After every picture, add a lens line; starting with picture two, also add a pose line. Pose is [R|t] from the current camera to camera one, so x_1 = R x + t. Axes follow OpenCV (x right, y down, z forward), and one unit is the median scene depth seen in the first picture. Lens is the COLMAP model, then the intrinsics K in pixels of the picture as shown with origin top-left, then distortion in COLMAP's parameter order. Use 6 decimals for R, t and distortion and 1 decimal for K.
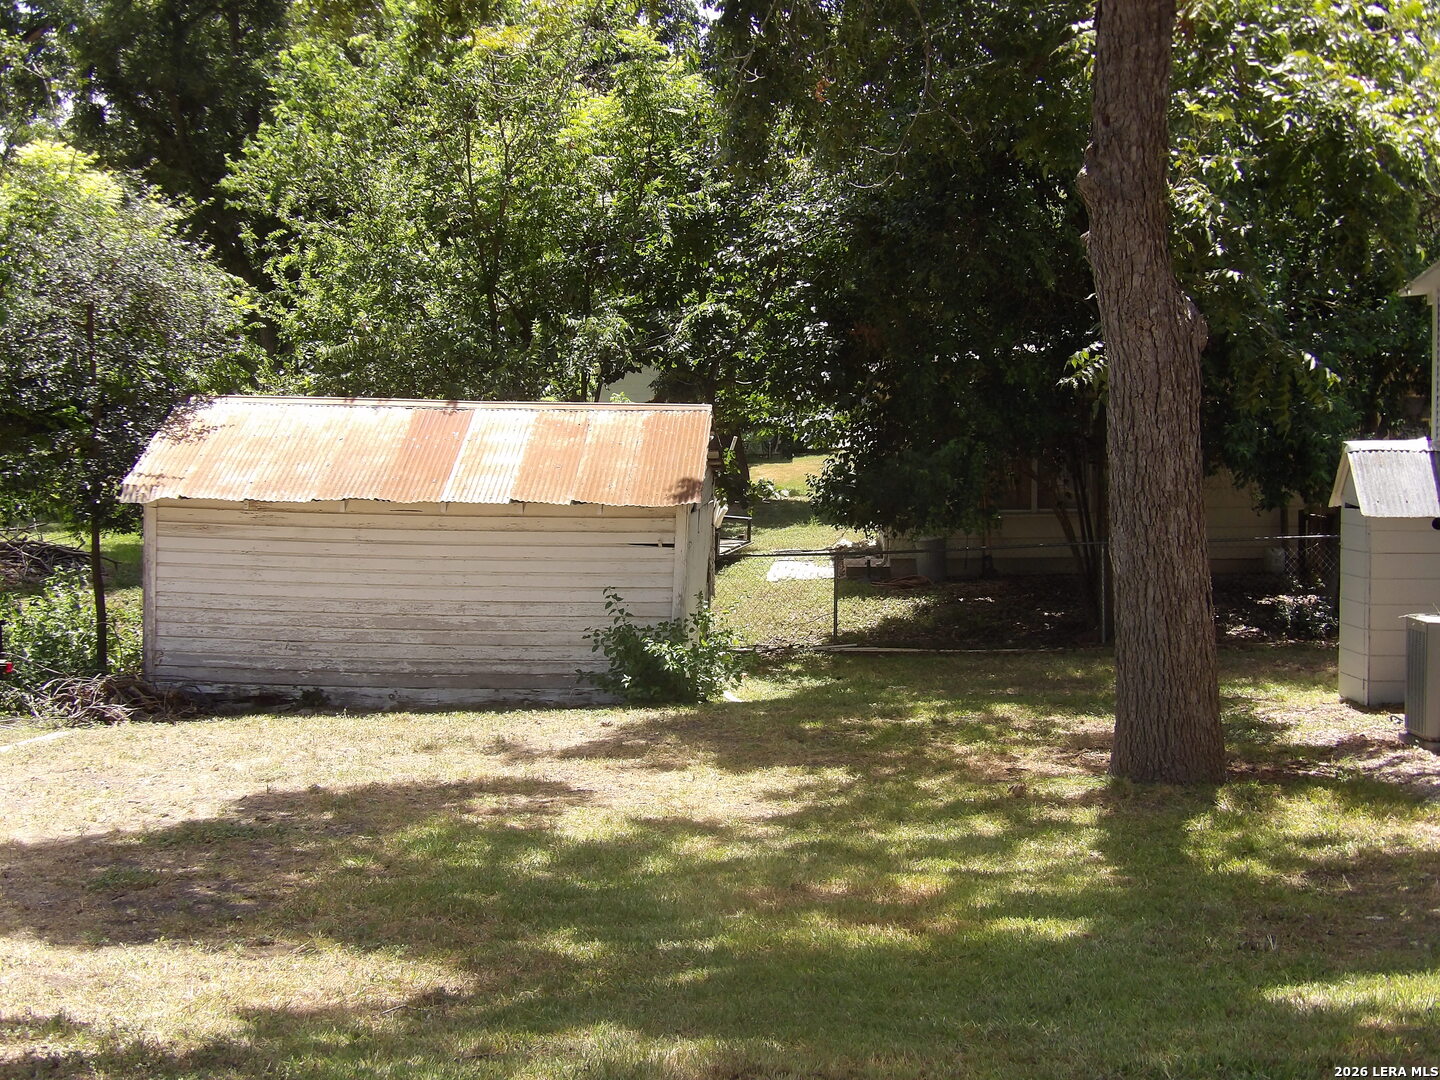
lens RADIAL K [[2475.3, 0, 719.9], [0, 2475.3, 540.8], [0, 0, 1]] dist [0.099491, -0.310080]
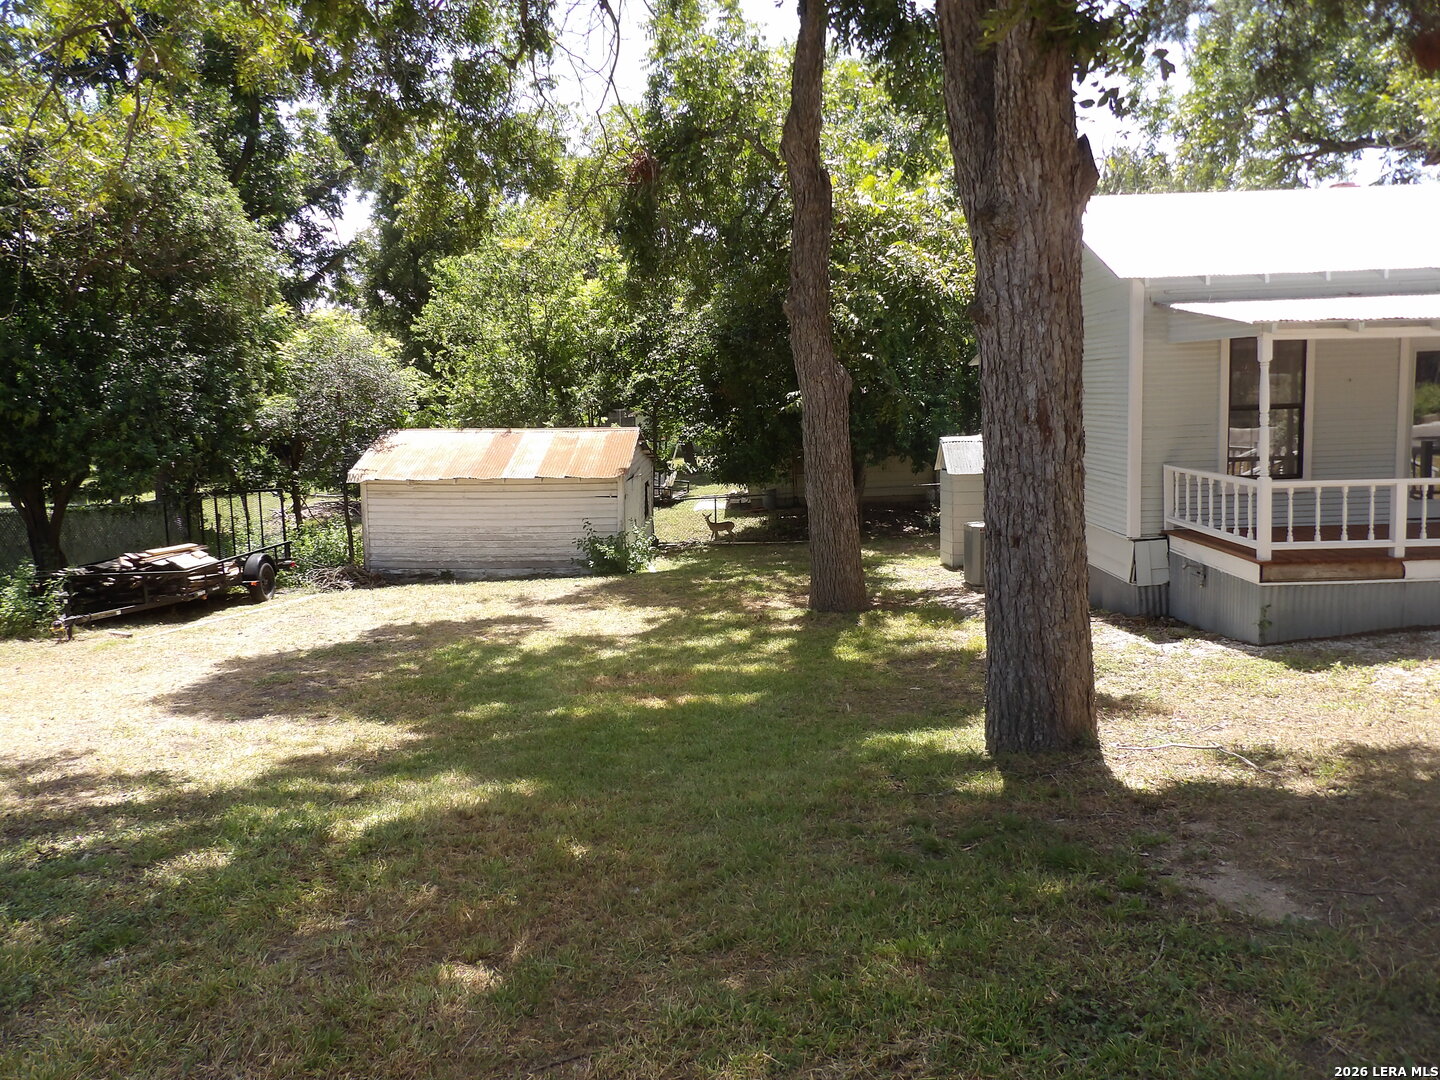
lens RADIAL K [[1055.3, 0, 720.5], [0, 1055.3, 533.8], [0, 0, 1]] dist [-0.009774, 0.007883]
pose [[0.999407, -0.024585, -0.024117, 0.088193], [0.025575, 0.998805, 0.041645, -0.001621], [0.023064, -0.042237, 0.998841, 0.128883]]
